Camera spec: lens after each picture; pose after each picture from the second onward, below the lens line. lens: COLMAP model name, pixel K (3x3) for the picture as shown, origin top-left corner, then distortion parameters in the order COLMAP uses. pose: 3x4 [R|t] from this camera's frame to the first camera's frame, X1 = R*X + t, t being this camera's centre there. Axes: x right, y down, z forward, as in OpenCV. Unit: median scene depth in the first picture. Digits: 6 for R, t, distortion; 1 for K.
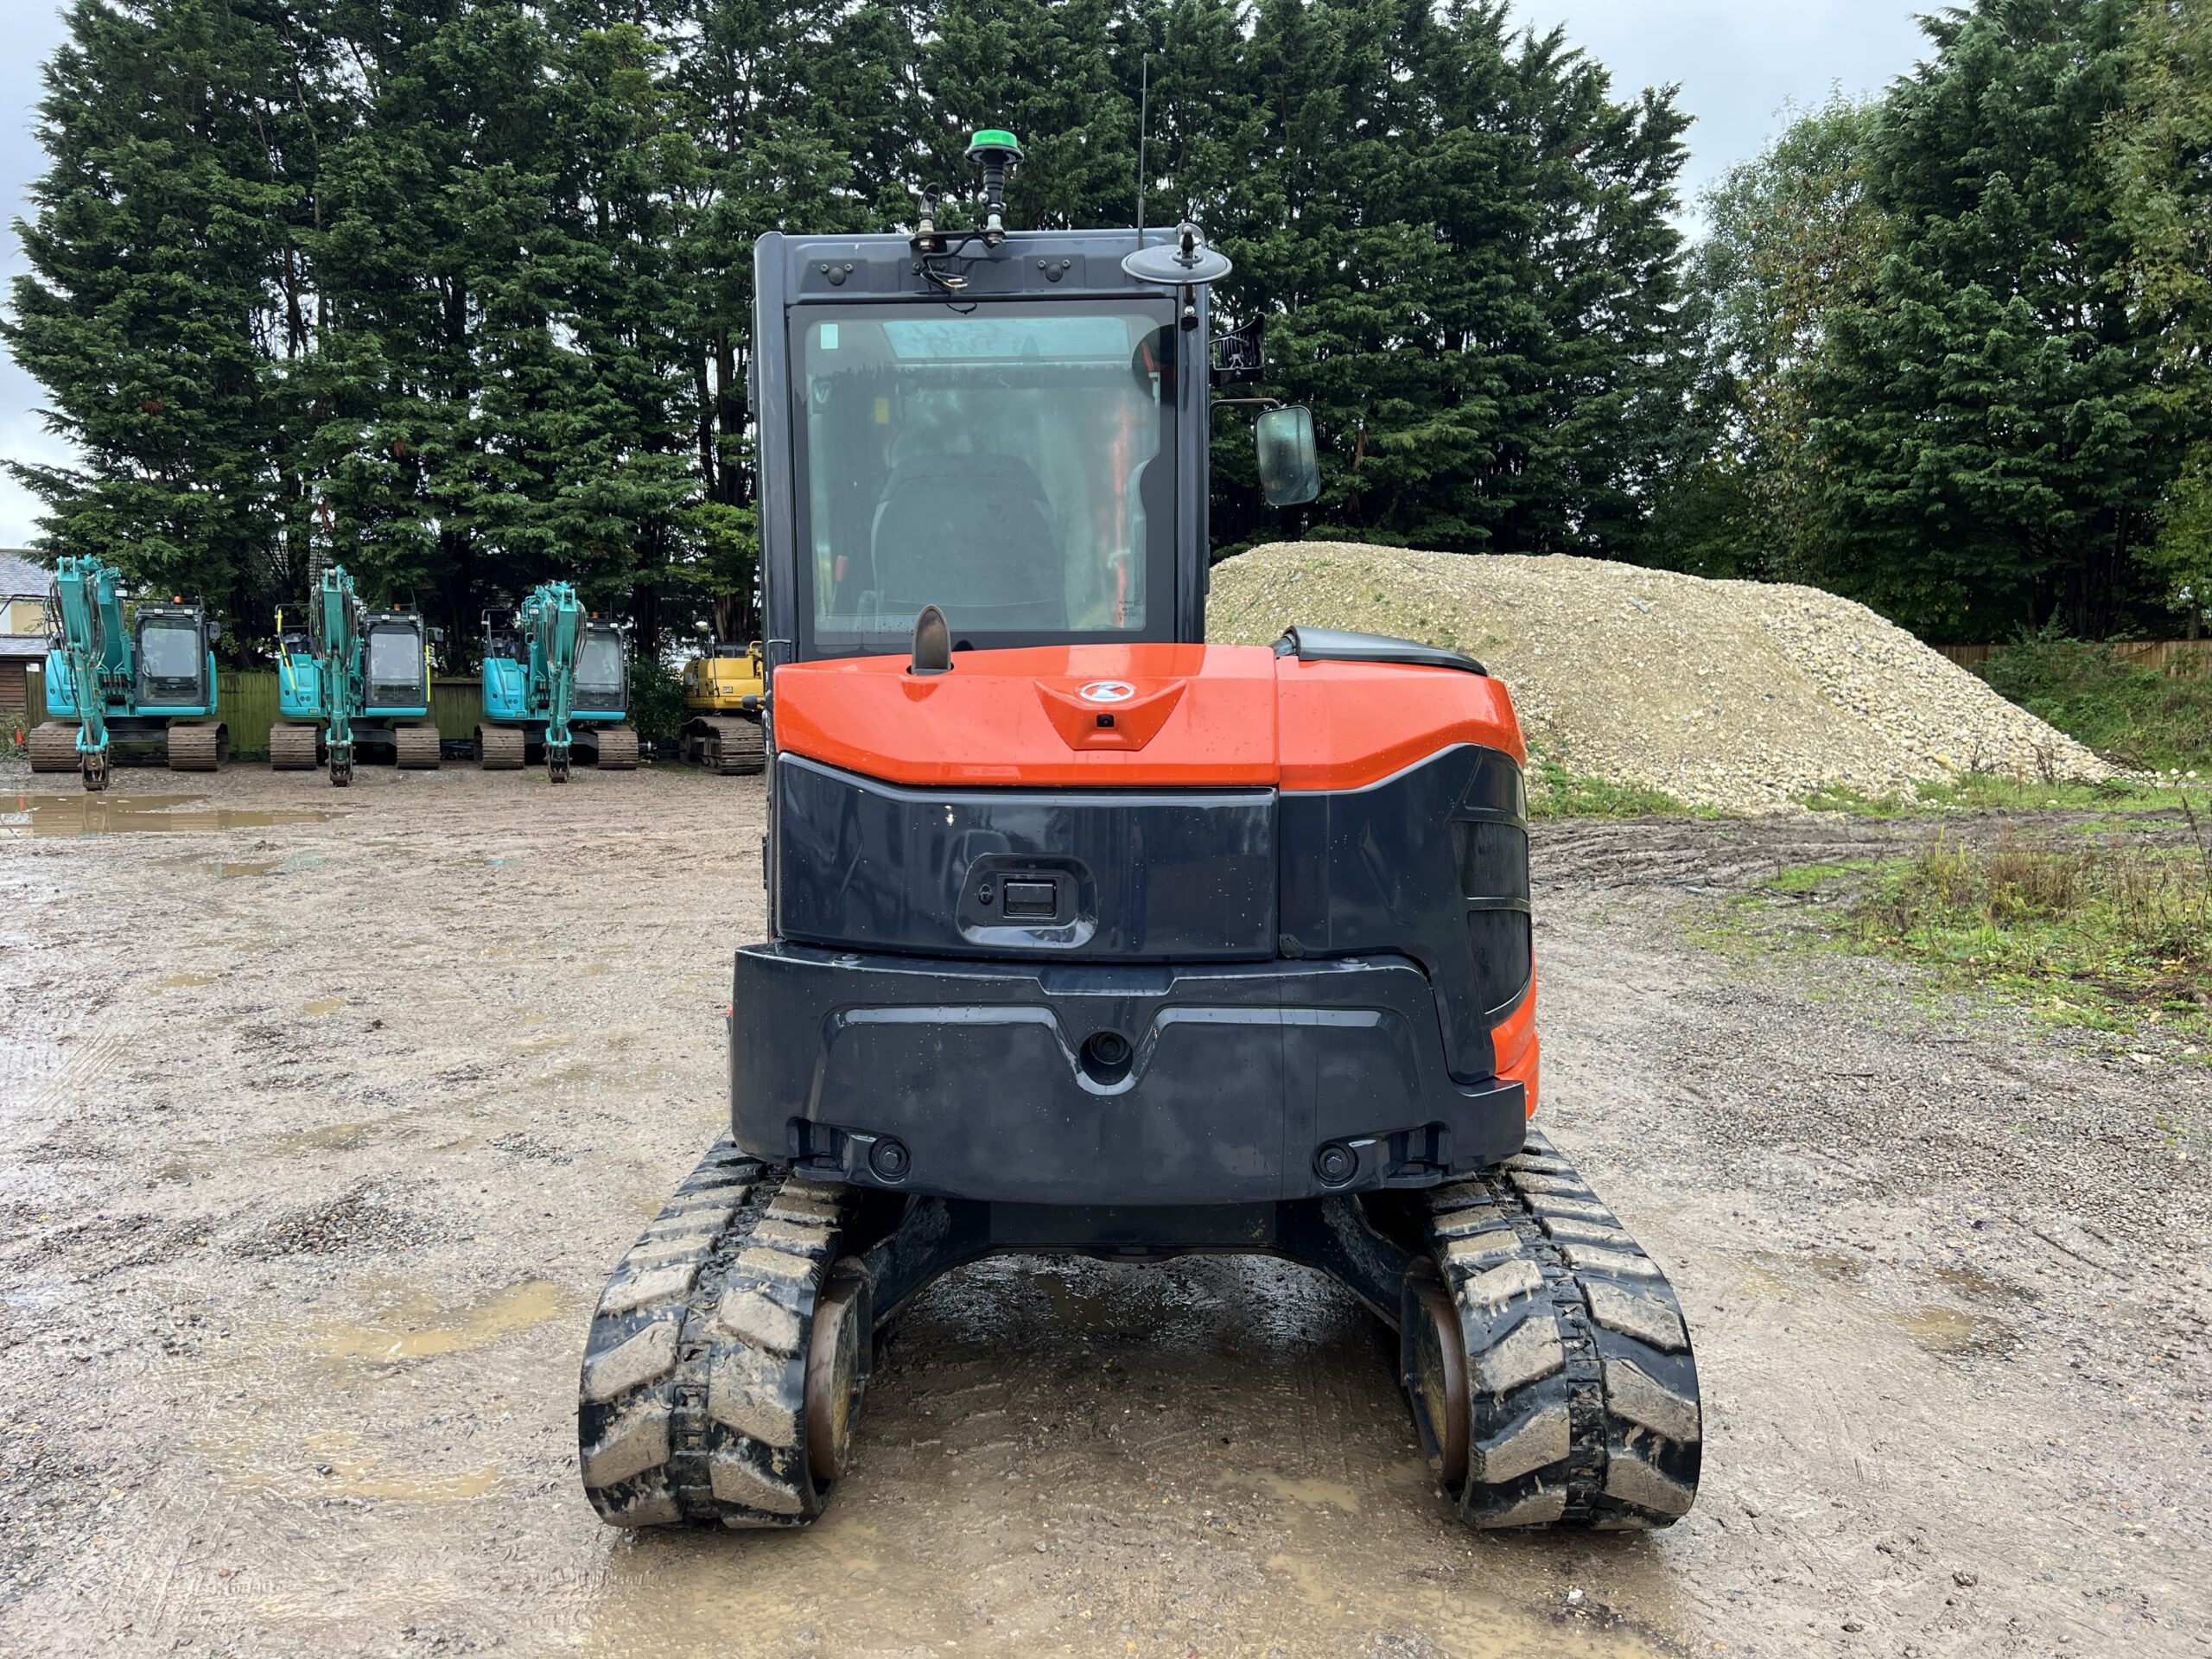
lens RADIAL K [[1682.2, 0, 1106.0], [0, 1682.2, 829.5], [0, 0, 1]] dist [0.043818, -0.058331]
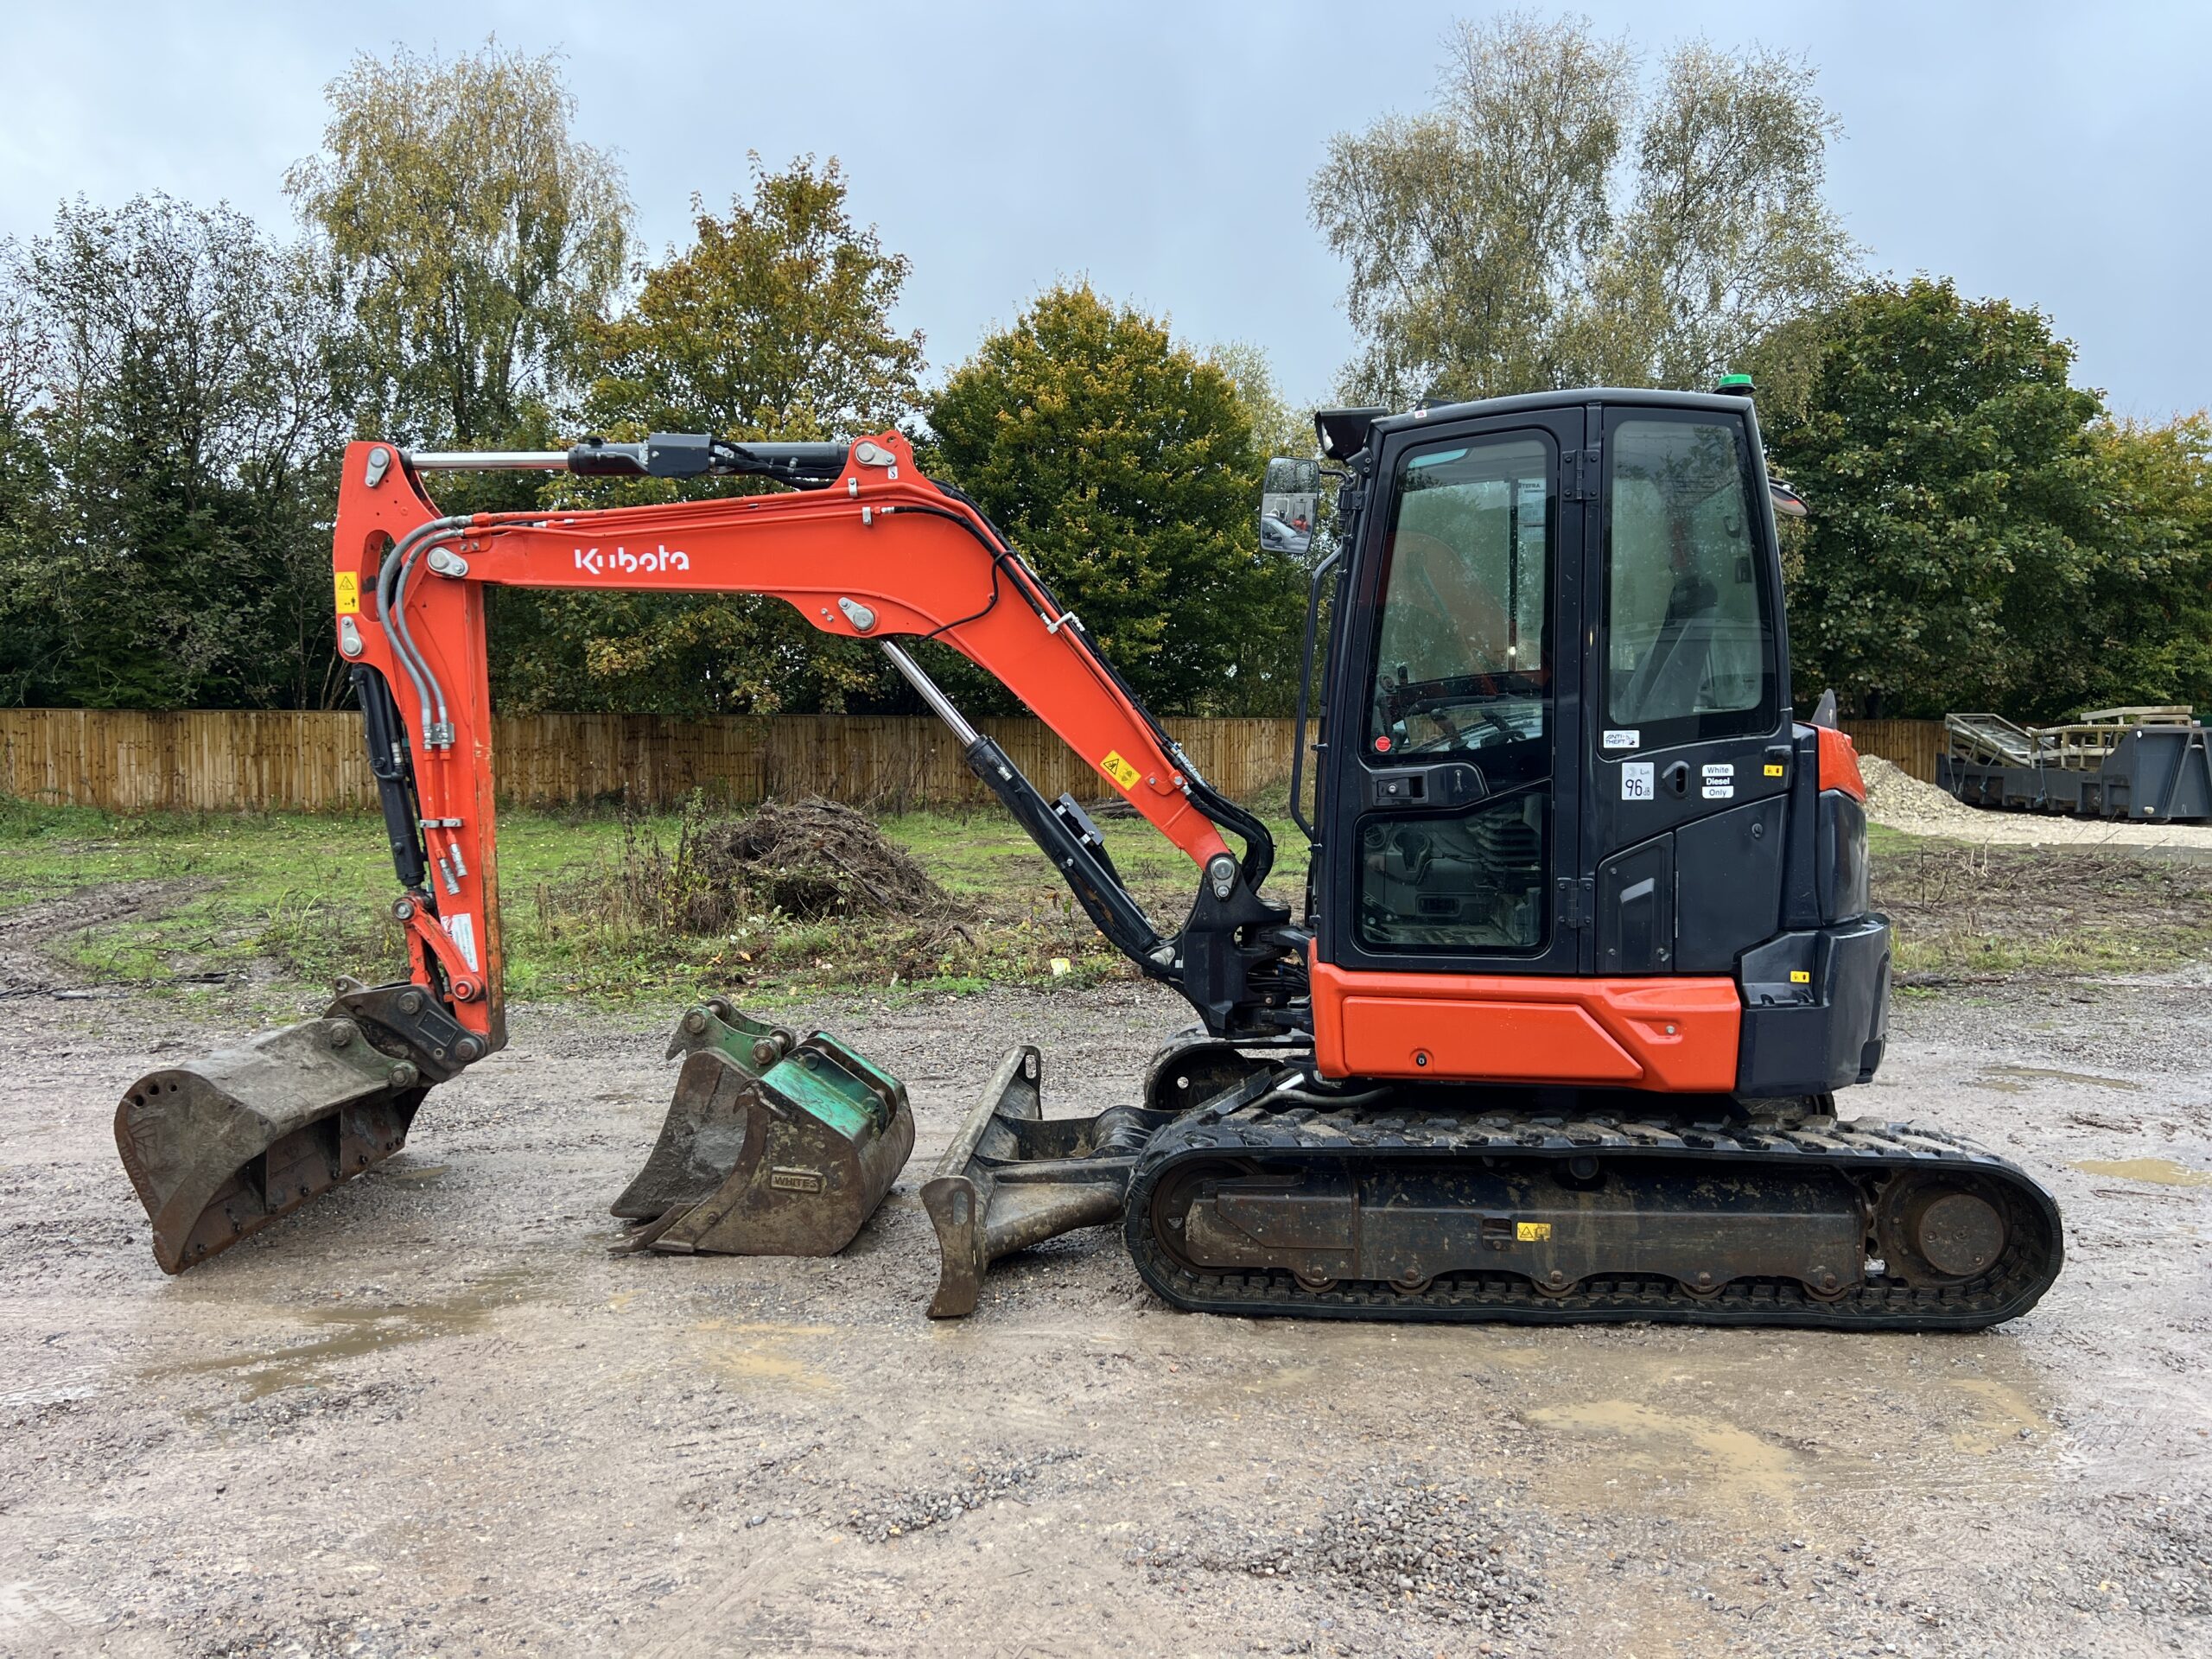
lens RADIAL K [[1643.4, 0, 1098.9], [0, 1643.4, 846.5], [0, 0, 1]] dist [0.065979, -0.067655]
pose [[0.045435, -0.058121, 0.997275, -0.208431], [0.092060, 0.994301, 0.053754, -0.016767], [-0.994716, 0.089367, 0.050526, 0.202026]]
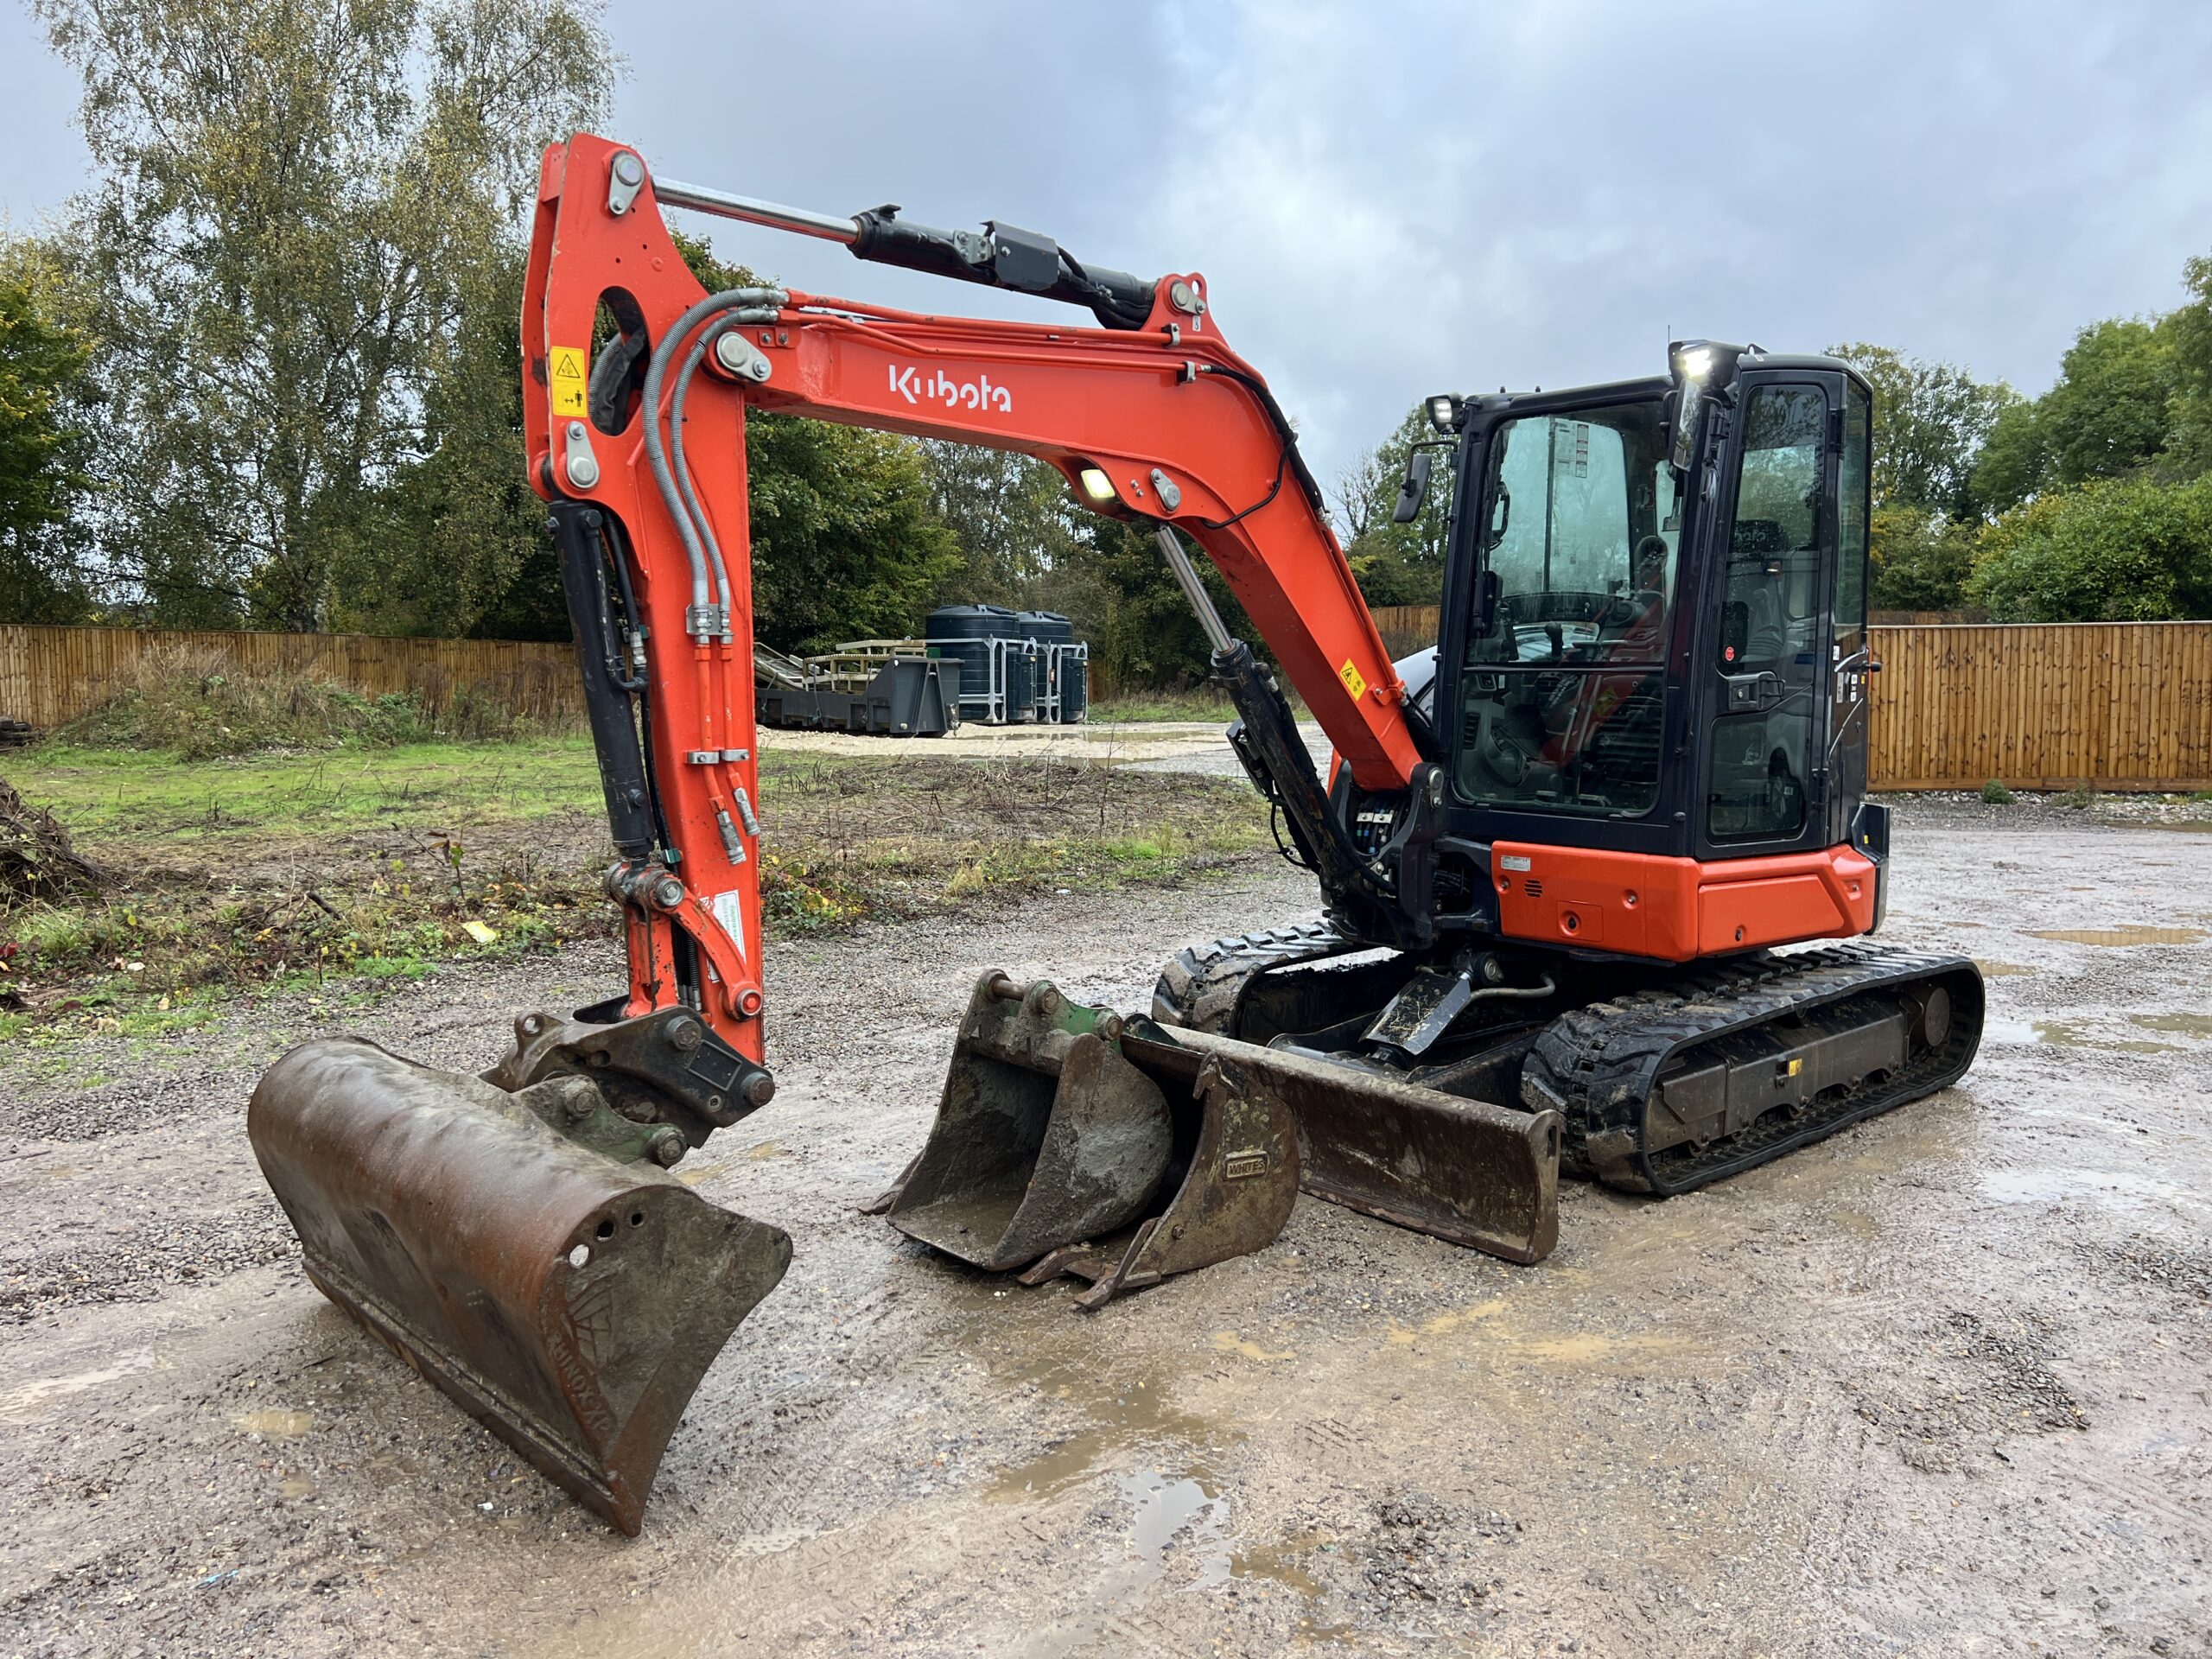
lens RADIAL K [[1644.3, 0, 1092.9], [0, 1644.3, 832.3], [0, 0, 1]] dist [0.074216, -0.093487]
pose [[-0.683754, -0.071892, 0.726162, -0.122944], [0.060580, 0.986107, 0.154670, -0.029564], [-0.727194, 0.149747, -0.669900, 0.369784]]
